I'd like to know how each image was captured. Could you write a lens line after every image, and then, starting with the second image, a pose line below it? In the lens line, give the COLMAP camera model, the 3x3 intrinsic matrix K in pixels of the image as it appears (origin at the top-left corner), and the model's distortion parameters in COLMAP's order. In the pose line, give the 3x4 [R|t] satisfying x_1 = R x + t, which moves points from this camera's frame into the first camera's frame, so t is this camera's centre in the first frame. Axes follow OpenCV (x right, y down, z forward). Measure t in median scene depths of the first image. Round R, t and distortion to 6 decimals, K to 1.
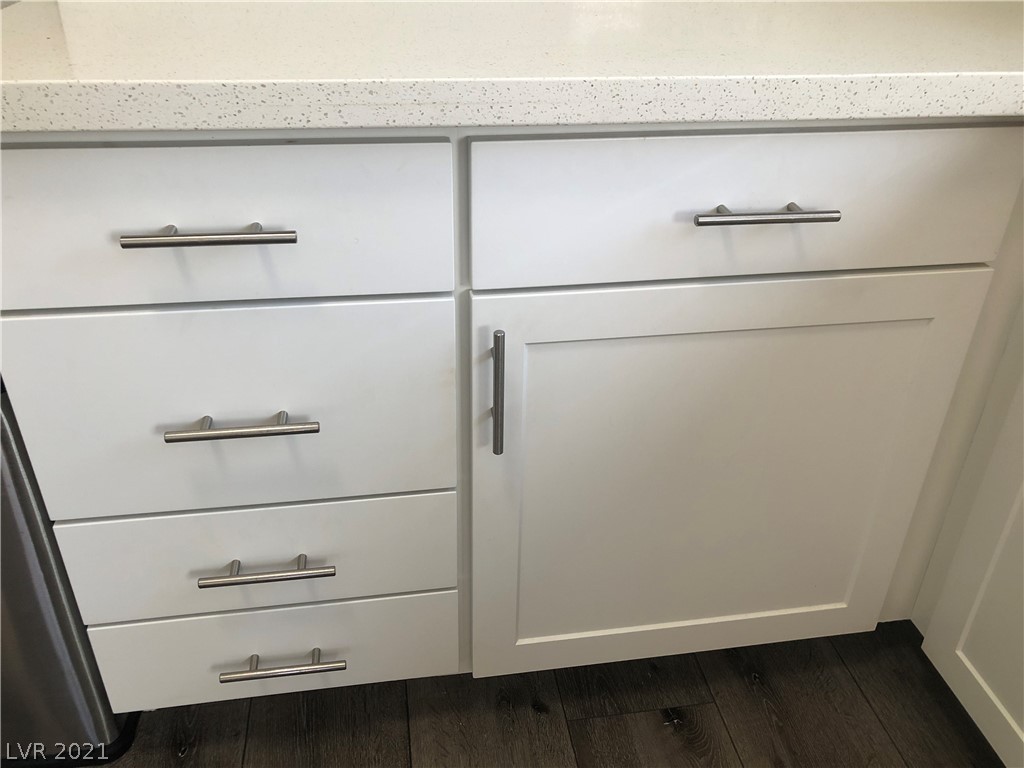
lens RADIAL K [[847.2, 0, 514.8], [0, 847.2, 364.7], [0, 0, 1]] dist [0.011735, -0.000358]
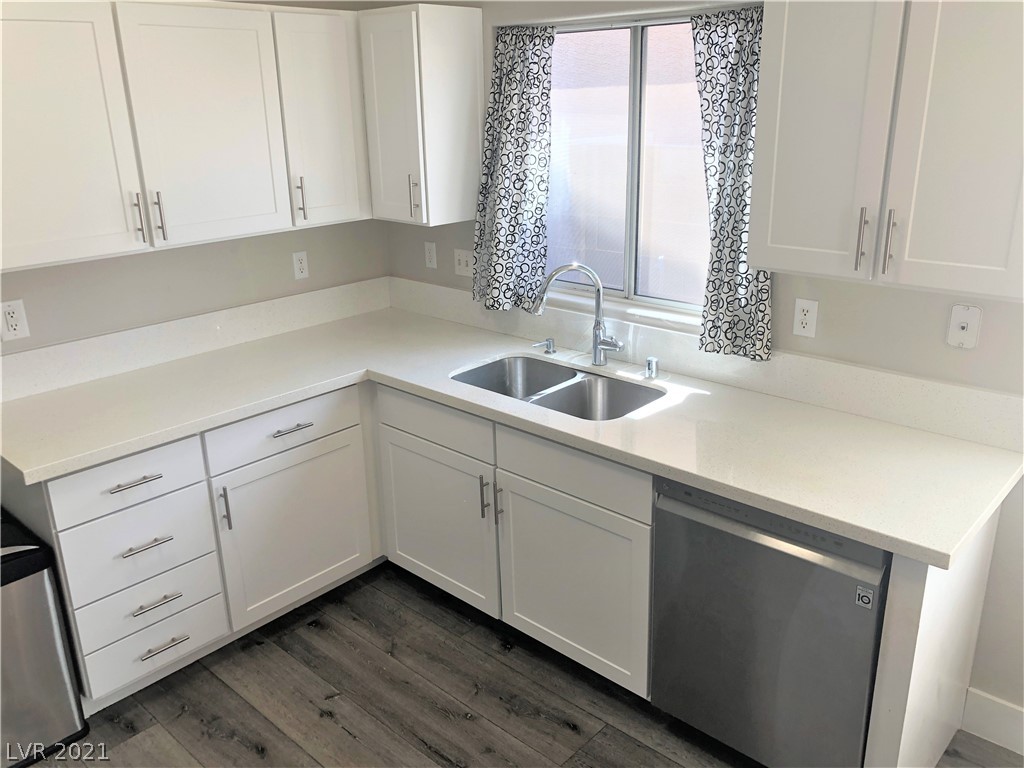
lens RADIAL K [[847.2, 0, 514.8], [0, 847.2, 364.7], [0, 0, 1]] dist [0.011735, -0.000358]
pose [[0.785789, -0.227270, 0.575225, -0.843087], [0.343172, 0.933957, -0.099787, 0.212067], [-0.514557, 0.275812, 0.811886, -2.144310]]
